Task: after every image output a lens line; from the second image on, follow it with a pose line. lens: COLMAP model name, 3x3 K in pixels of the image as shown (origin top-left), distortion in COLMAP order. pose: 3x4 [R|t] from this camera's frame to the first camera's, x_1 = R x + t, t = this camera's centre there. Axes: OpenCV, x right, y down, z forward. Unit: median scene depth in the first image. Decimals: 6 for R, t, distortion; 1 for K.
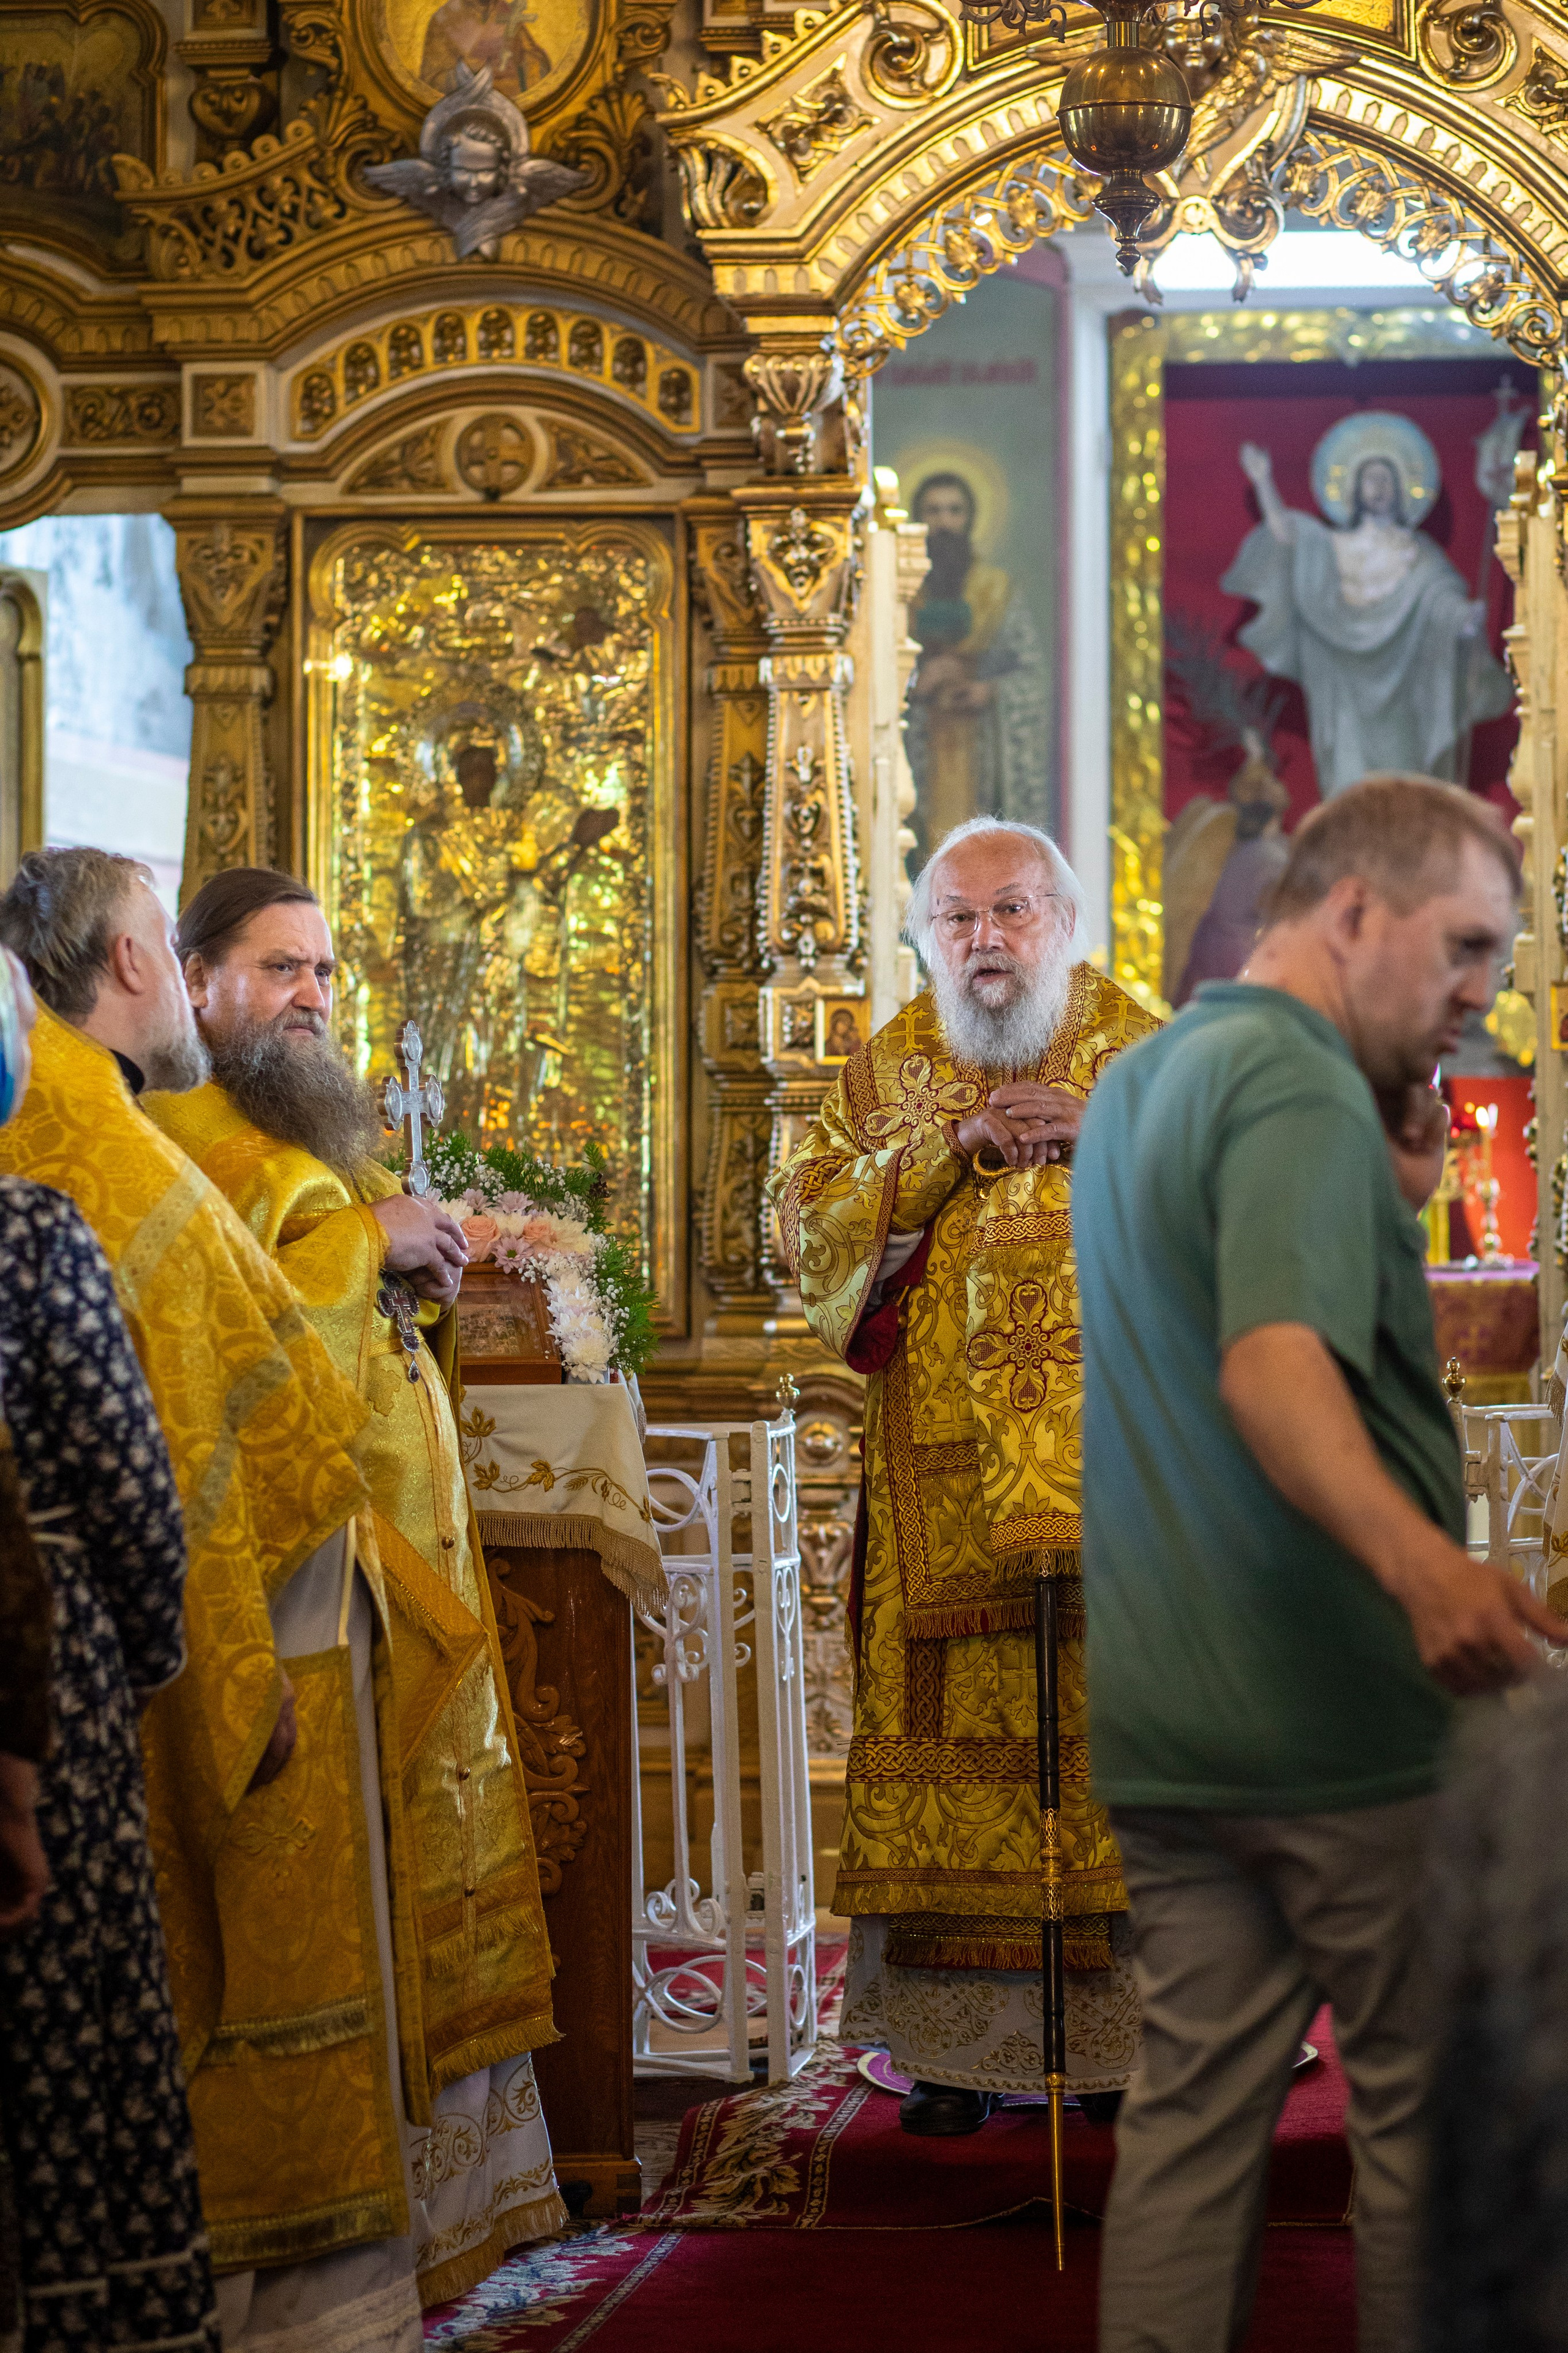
lens RADIAL K [[6227.9, 0, 1163.4], [0, 6227.9, 1087.8], [0, 0, 1]] dist [-0.090164, -0.114185]
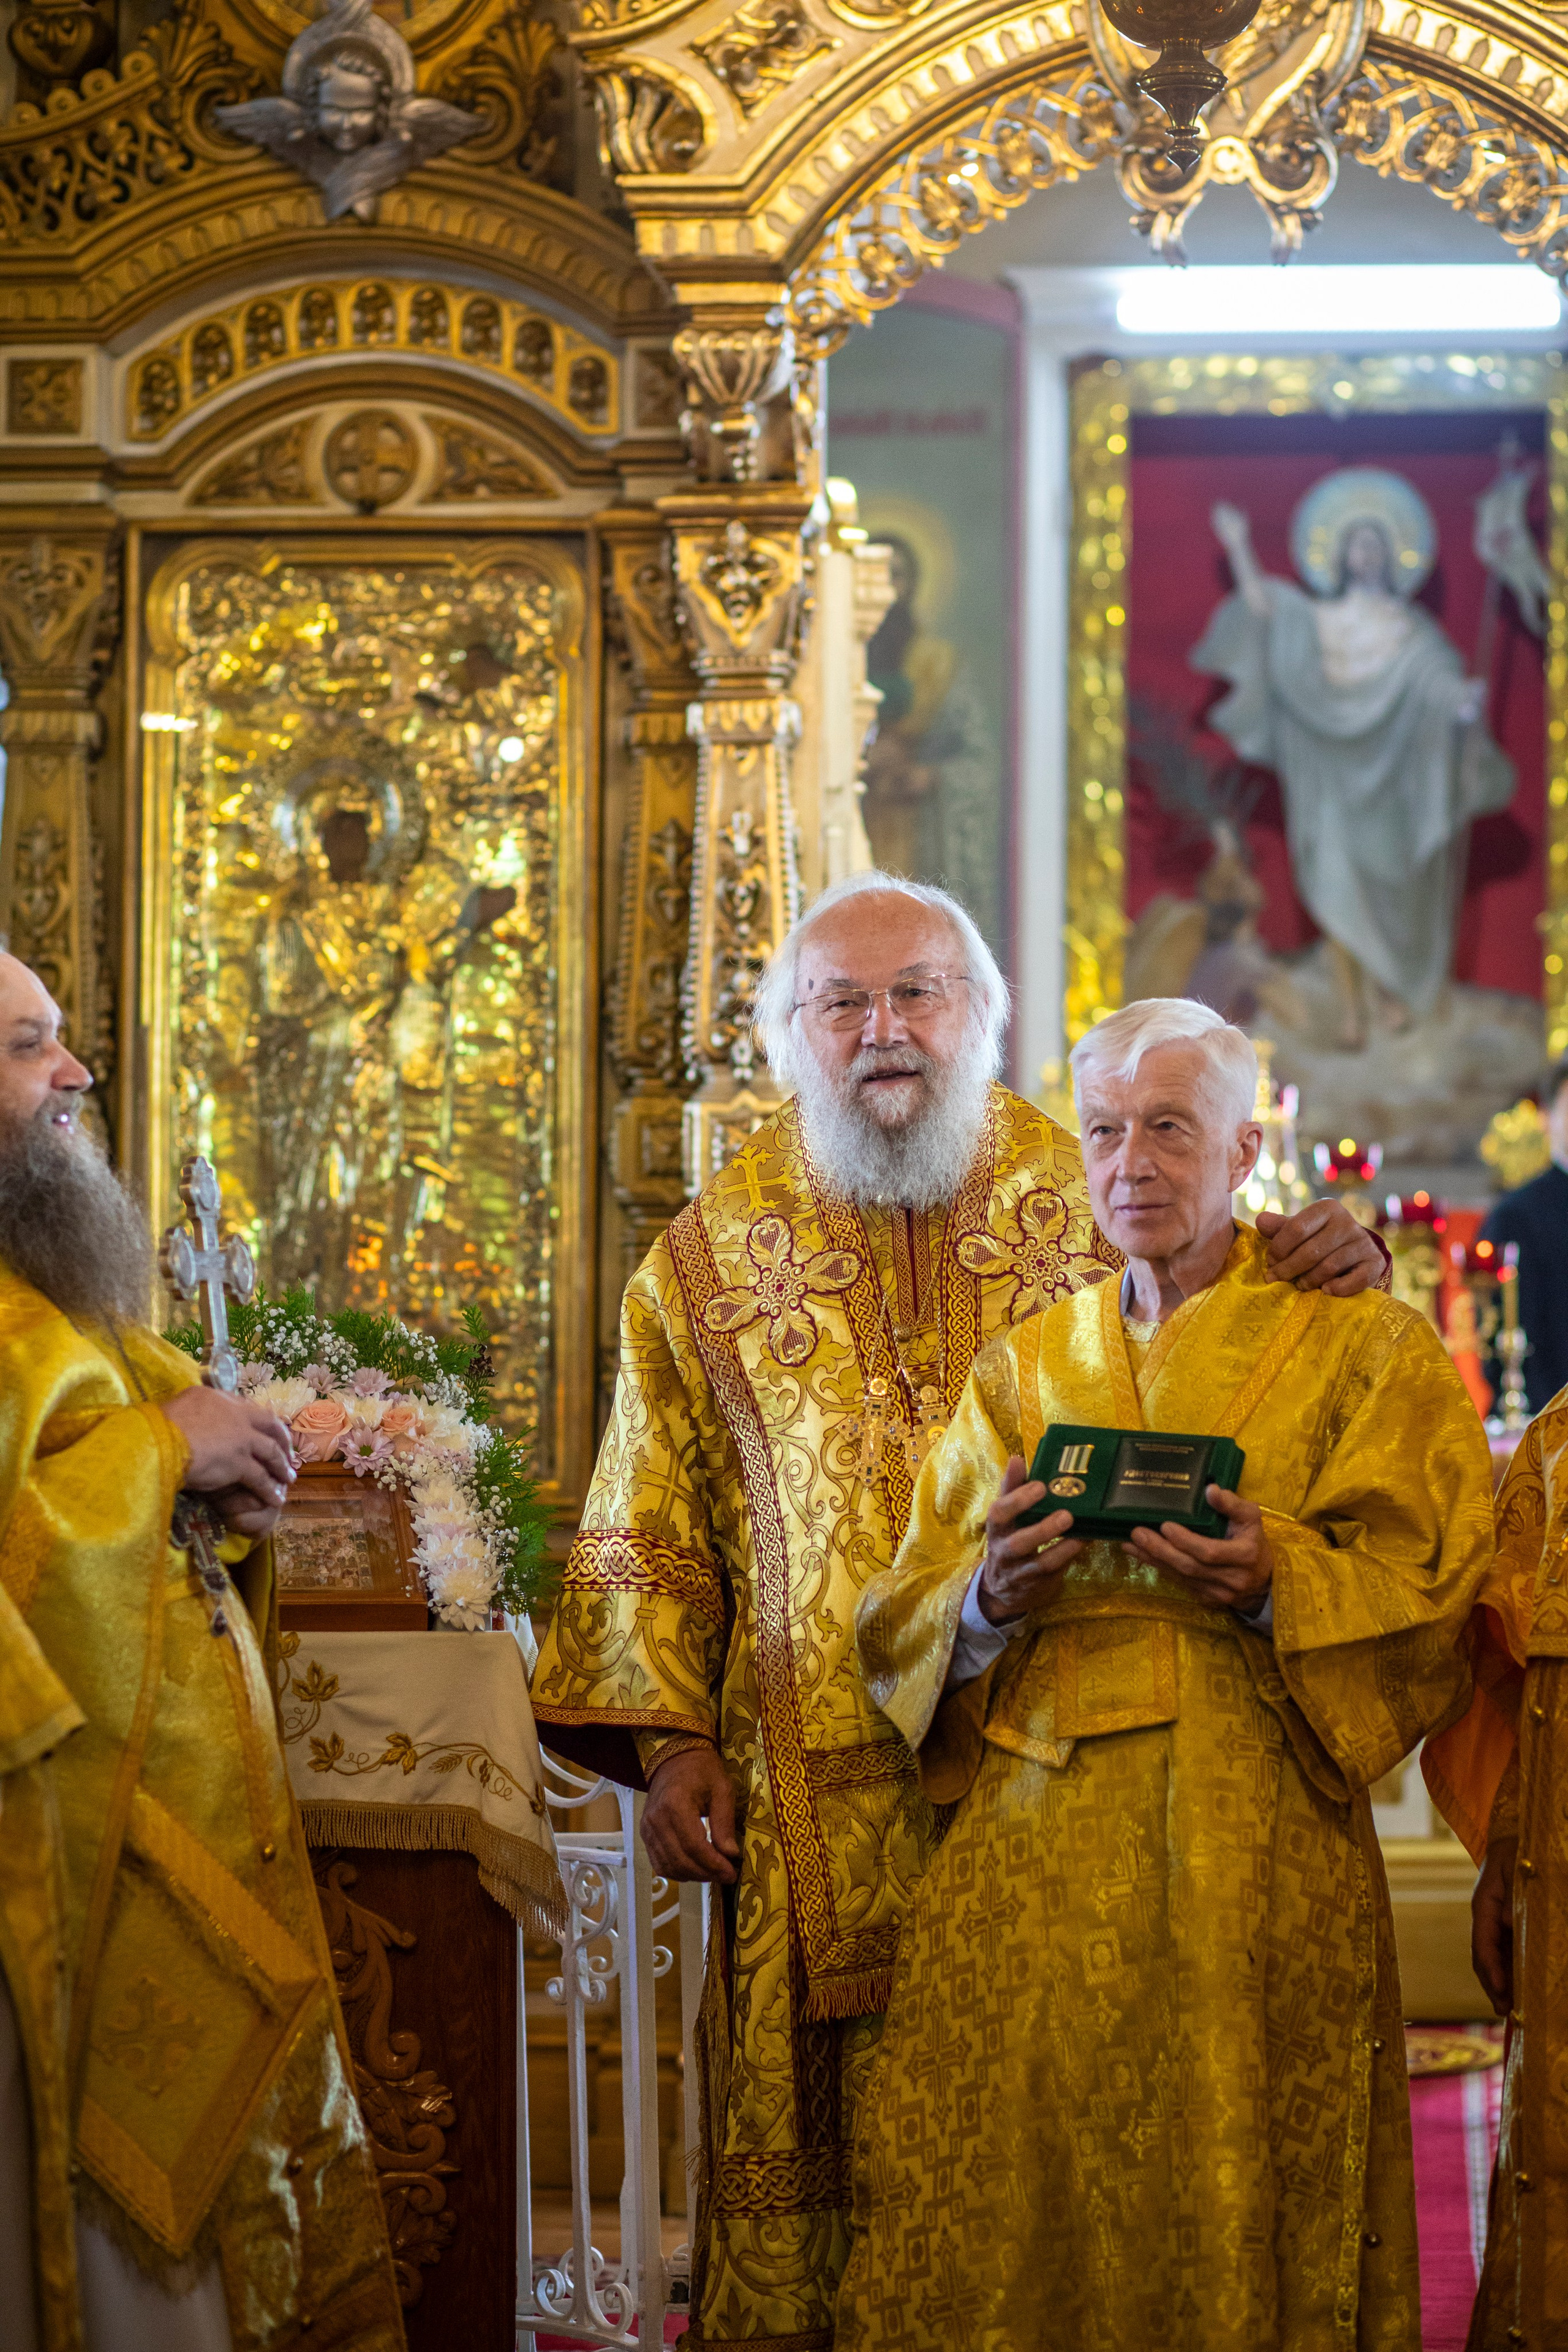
lens RADIAL K [[6009.5, 0, 914.2], [0, 6009.5, 1235.6], [0, 0, 1]] dist [-0.040487, -0.753927]
pose [[0.999706, 0.009547, -0.022274, -0.016295], [-0.009423, 0.999940, 0.005666, -0.003309], [0.022327, -0.005454, 0.999736, 0.201419]]
